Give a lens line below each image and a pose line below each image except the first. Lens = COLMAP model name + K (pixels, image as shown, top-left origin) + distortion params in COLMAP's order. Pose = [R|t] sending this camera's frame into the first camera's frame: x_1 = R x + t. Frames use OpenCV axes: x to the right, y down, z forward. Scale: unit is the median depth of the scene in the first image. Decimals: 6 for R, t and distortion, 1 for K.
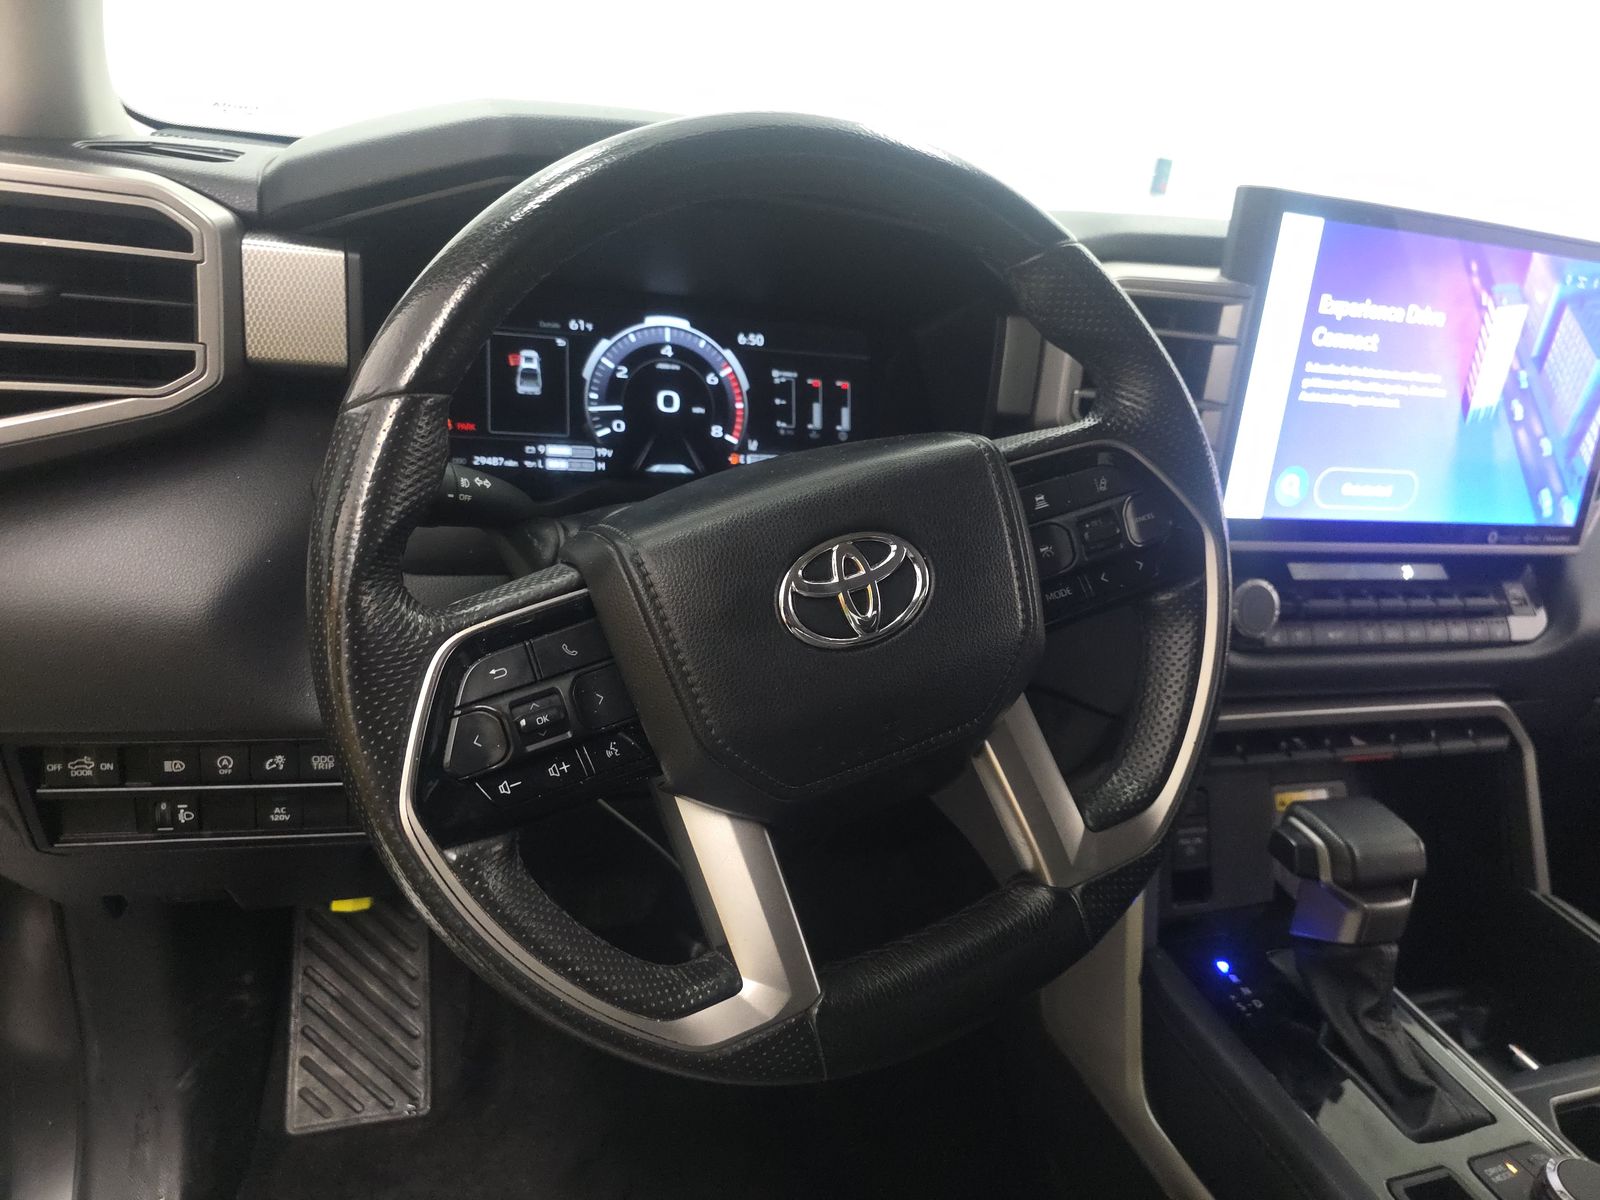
lens RADIAL K [[1094.9, 0, 800.3], [0, 1094.9, 578.5], [0, 0, 1]] dist [0.011694, -0.002454]
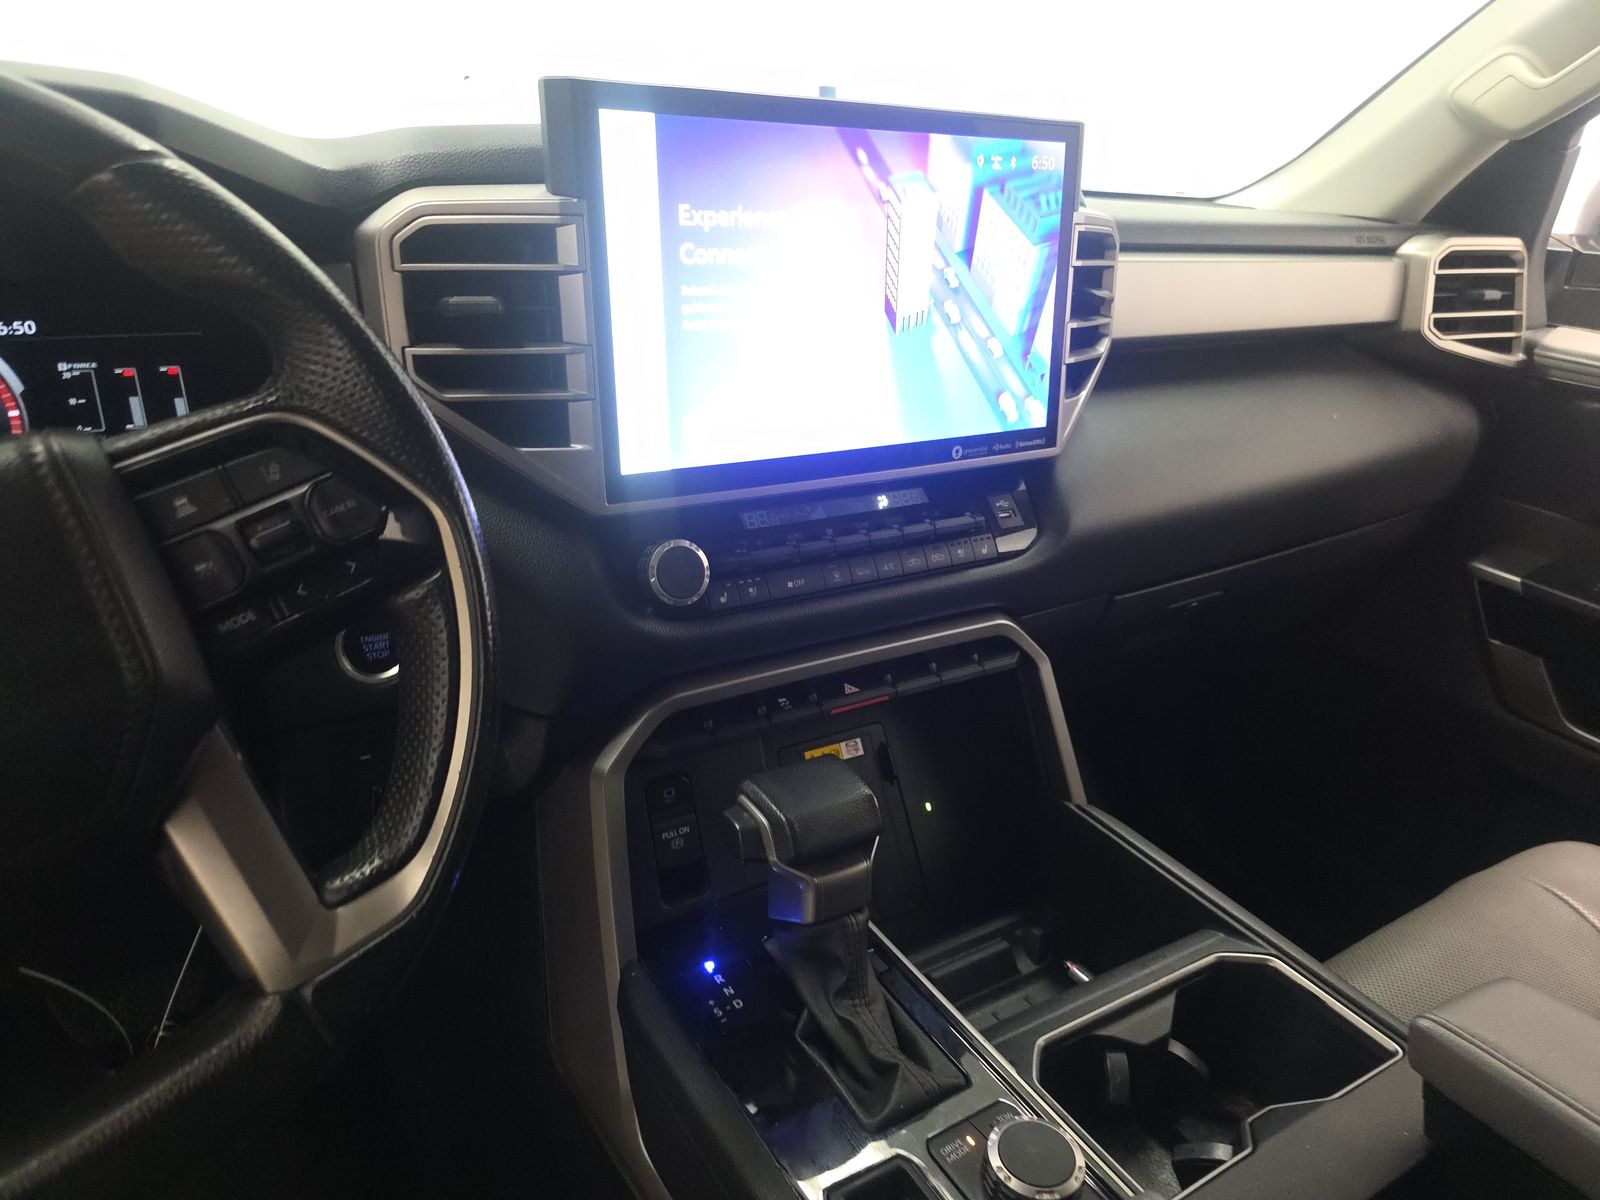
lens RADIAL K [[1065.0, 0, 800.0], [0, 1065.0, 600.0], [0, 0, 1]] dist [0.088516, -0.097469]
pose [[0.974766, -0.156169, 0.159510, 0.348851], [0.145632, 0.986430, 0.075813, -0.001616], [-0.169185, -0.050670, 0.984281, 0.123672]]
